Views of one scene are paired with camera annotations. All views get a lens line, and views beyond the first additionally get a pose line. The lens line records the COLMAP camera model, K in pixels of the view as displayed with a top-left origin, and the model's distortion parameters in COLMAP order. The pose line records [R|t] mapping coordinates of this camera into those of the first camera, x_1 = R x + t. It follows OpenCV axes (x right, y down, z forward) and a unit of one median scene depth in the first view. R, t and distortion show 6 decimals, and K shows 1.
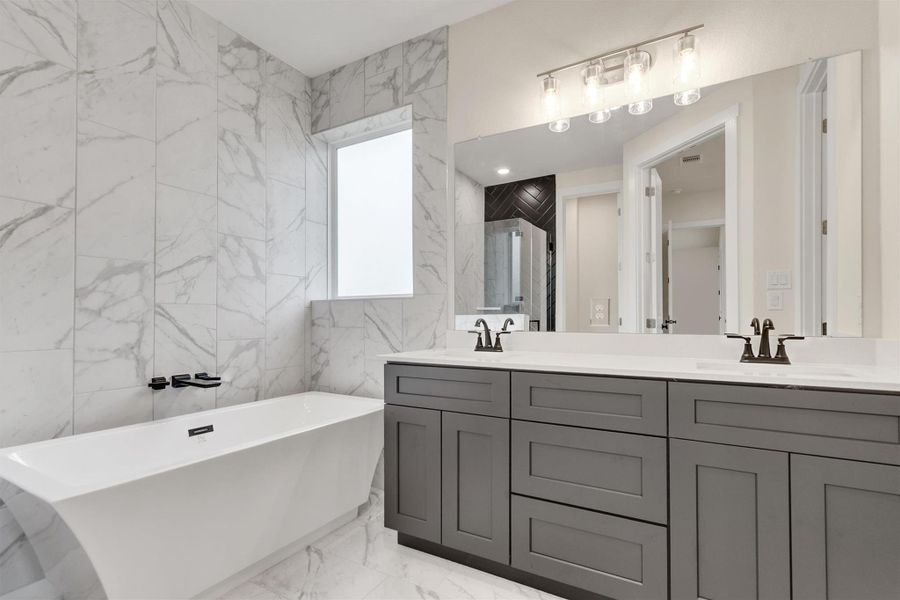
lens RADIAL K [[406.1, 0, 451.4], [0, 406.1, 314.4], [0, 0, 1]] dist [0.004054, 0.000728]
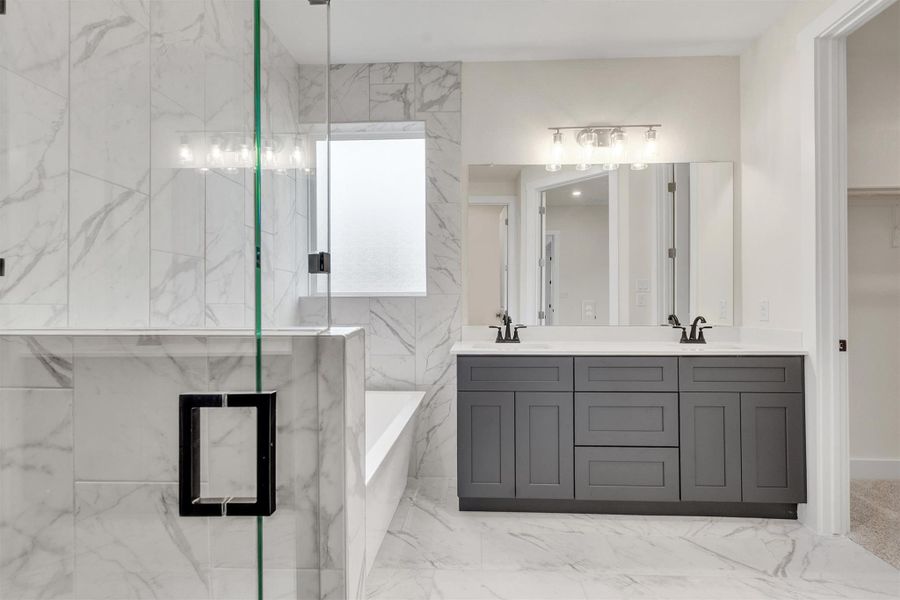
lens RADIAL K [[408.1, 0, 454.4], [0, 408.1, 302.8], [0, 0, 1]] dist [0.002630, 0.000148]
pose [[0.896240, 0.002260, 0.443564, -0.536433], [-0.003753, 0.999990, 0.002489, -0.028397], [-0.443554, -0.003895, 0.896239, -0.032209]]
